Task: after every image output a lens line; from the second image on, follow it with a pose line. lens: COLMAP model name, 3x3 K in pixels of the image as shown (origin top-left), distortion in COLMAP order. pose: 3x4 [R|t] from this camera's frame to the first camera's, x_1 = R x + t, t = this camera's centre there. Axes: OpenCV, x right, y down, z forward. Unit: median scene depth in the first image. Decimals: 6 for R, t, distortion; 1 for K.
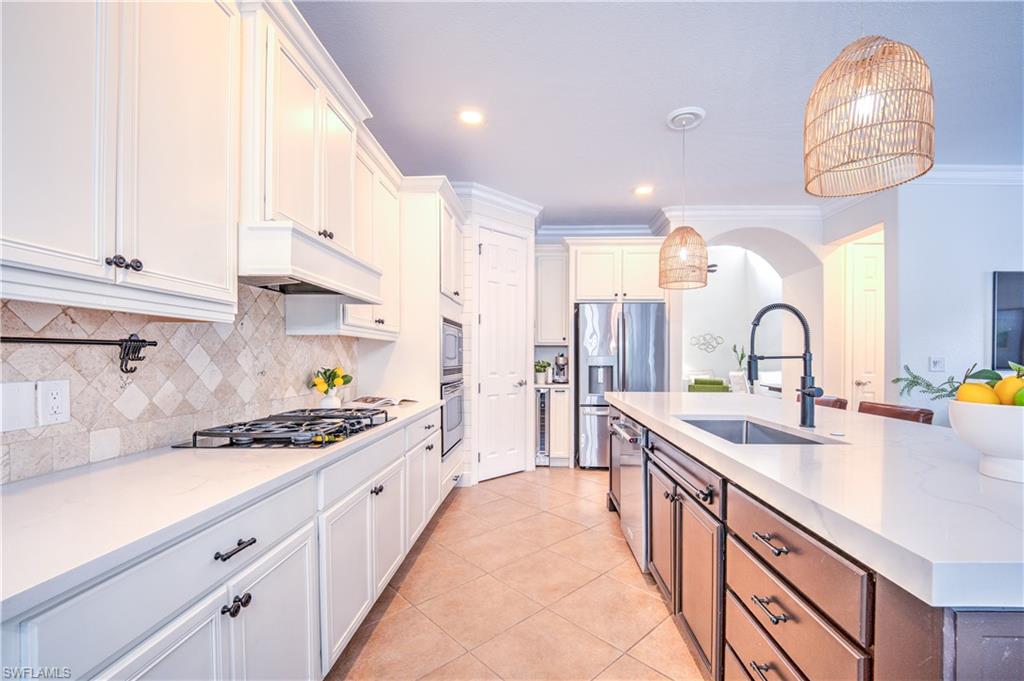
lens RADIAL K [[426.7, 0, 530.3], [0, 426.7, 359.2], [0, 0, 1]] dist [-0.000732, -0.007151]
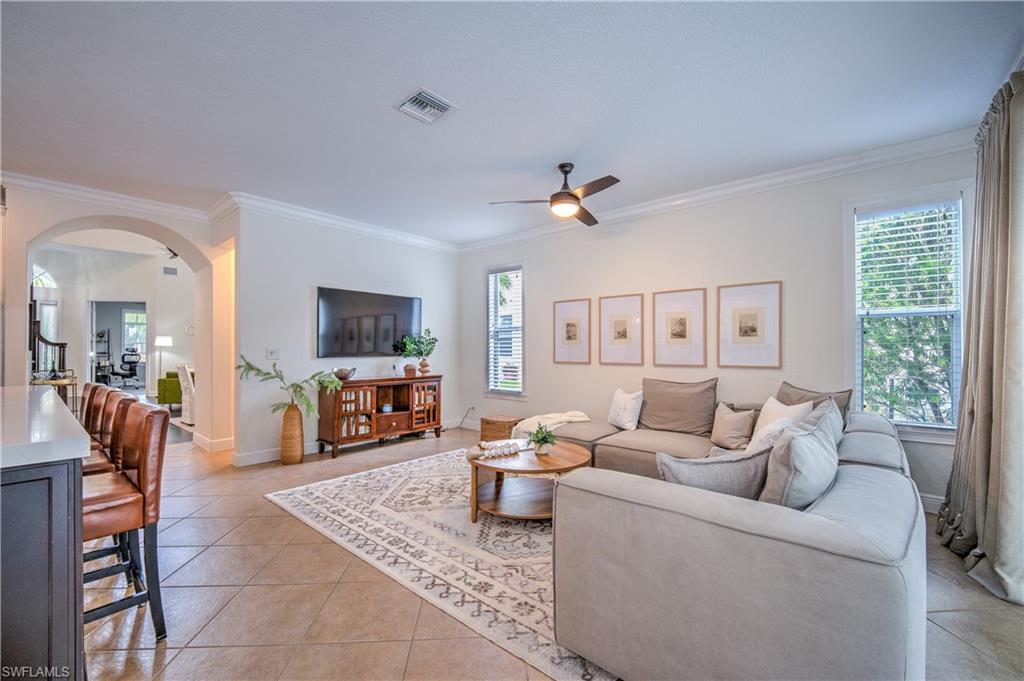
lens RADIAL K [[426.7, 0, 510.3], [0, 426.7, 348.1], [0, 0, 1]] dist [-0.000732, -0.007151]
pose [[0.644925, 0.000492, 0.764246, 0.631383], [0.004289, 0.999982, -0.004263, 0.005897], [-0.764234, 0.006027, 0.644911, -0.567139]]
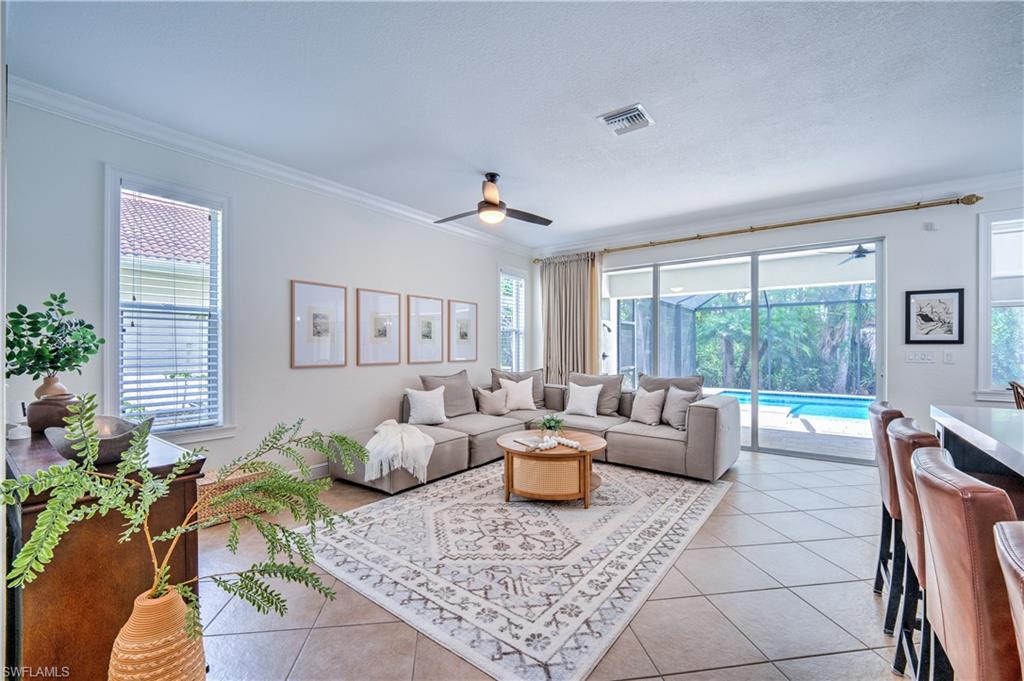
lens RADIAL K [[426.7, 0, 520.3], [0, 426.7, 345.7], [0, 0, 1]] dist [-0.000732, -0.007151]
pose [[-0.819672, -0.000821, 0.572832, 0.904237], [-0.000254, 0.999999, 0.001069, -0.008489], [-0.572833, 0.000731, -0.819672, 1.485742]]
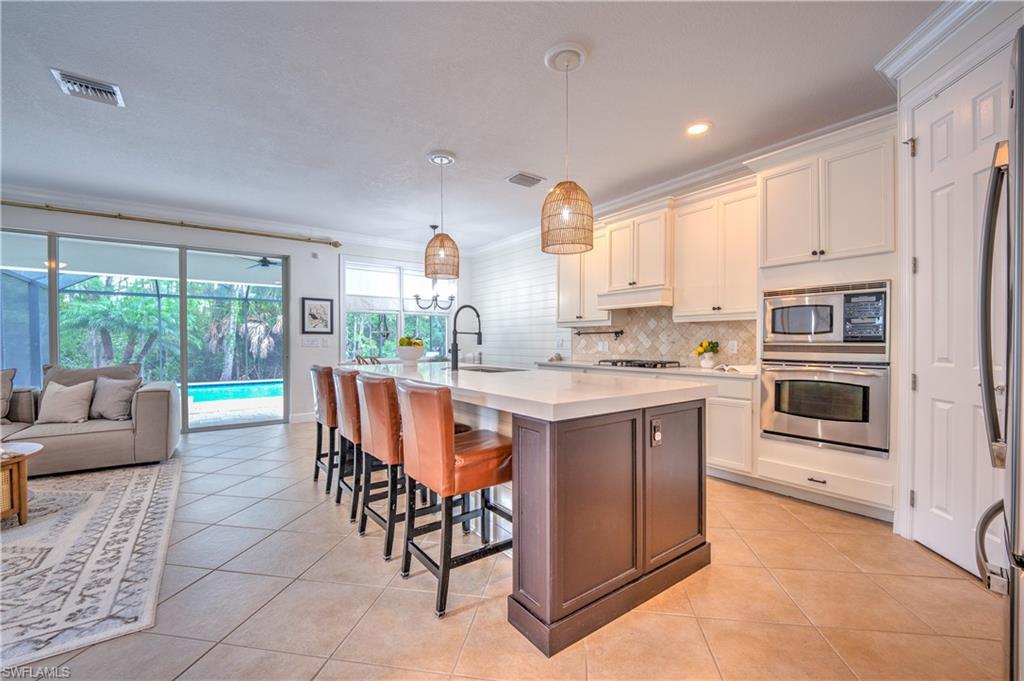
lens RADIAL K [[426.7, 0, 506.0], [0, 426.7, 345.4], [0, 0, 1]] dist [-0.000732, -0.007151]
pose [[-0.802453, 0.004891, -0.596696, 1.137238], [-0.002771, 0.999925, 0.011924, 0.019595], [0.596709, 0.011222, -0.802379, 1.891801]]
